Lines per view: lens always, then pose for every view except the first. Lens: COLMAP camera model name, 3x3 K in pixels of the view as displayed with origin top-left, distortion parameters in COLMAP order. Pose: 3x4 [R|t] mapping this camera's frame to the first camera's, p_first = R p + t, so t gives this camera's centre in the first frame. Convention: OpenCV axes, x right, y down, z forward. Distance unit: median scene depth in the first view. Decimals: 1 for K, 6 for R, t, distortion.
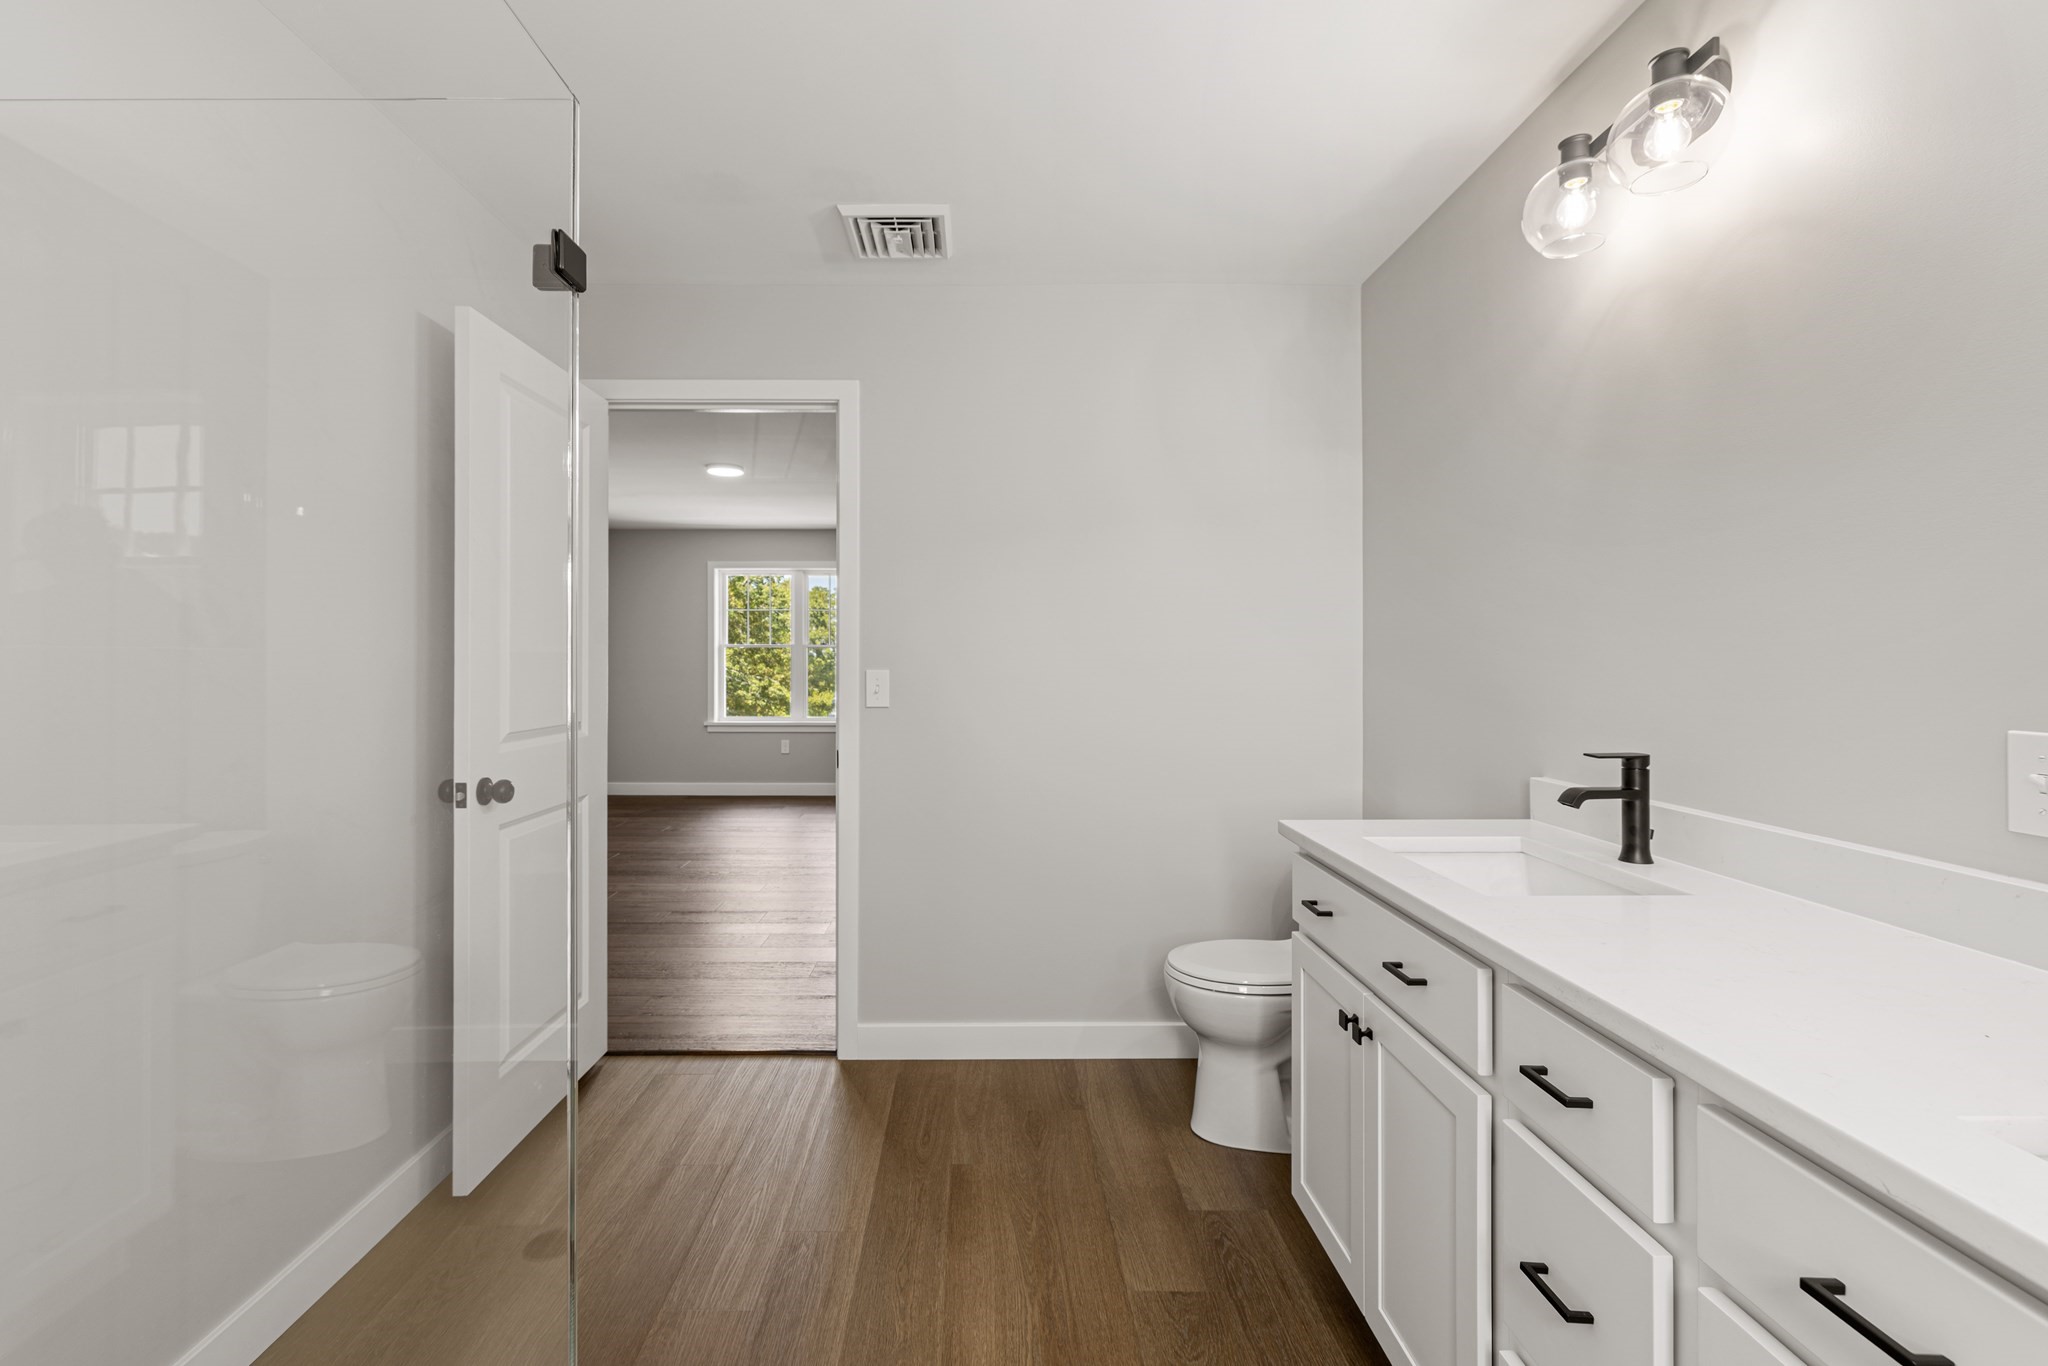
lens RADIAL K [[880.4, 0, 1014.9], [0, 880.4, 676.0], [0, 0, 1]] dist [0.002108, 0.000131]
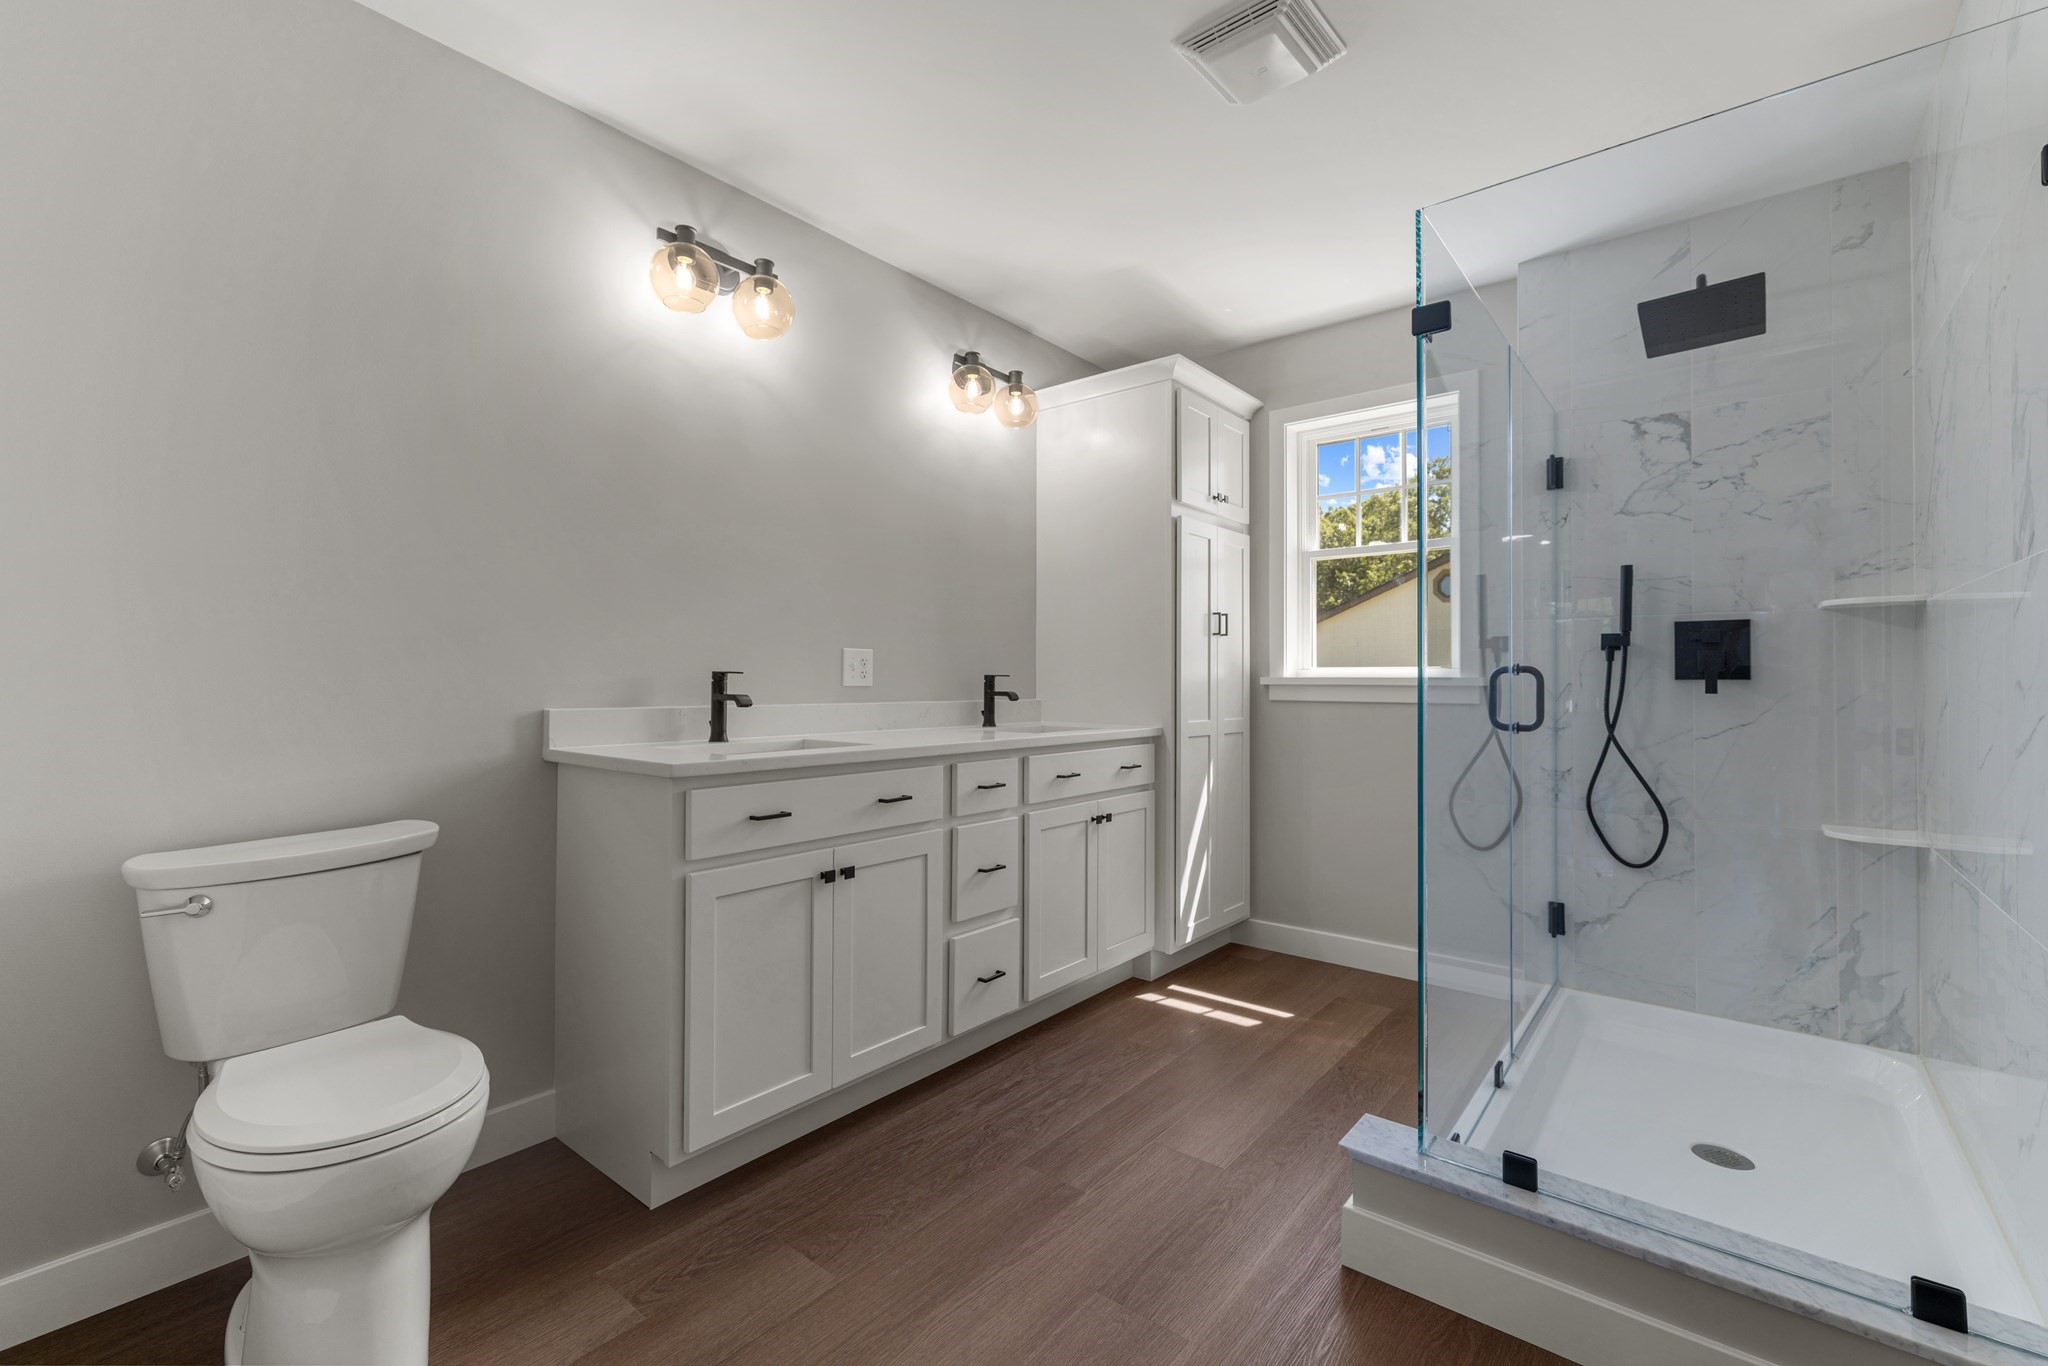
lens RADIAL K [[880.4, 0, 1018.1], [0, 880.4, 675.9], [0, 0, 1]] dist [0.002108, 0.000131]
pose [[-0.751409, 0.000569, 0.659837, -0.636573], [-0.002921, 0.999987, -0.004188, 0.098916], [-0.659831, -0.005074, -0.751397, 1.671212]]
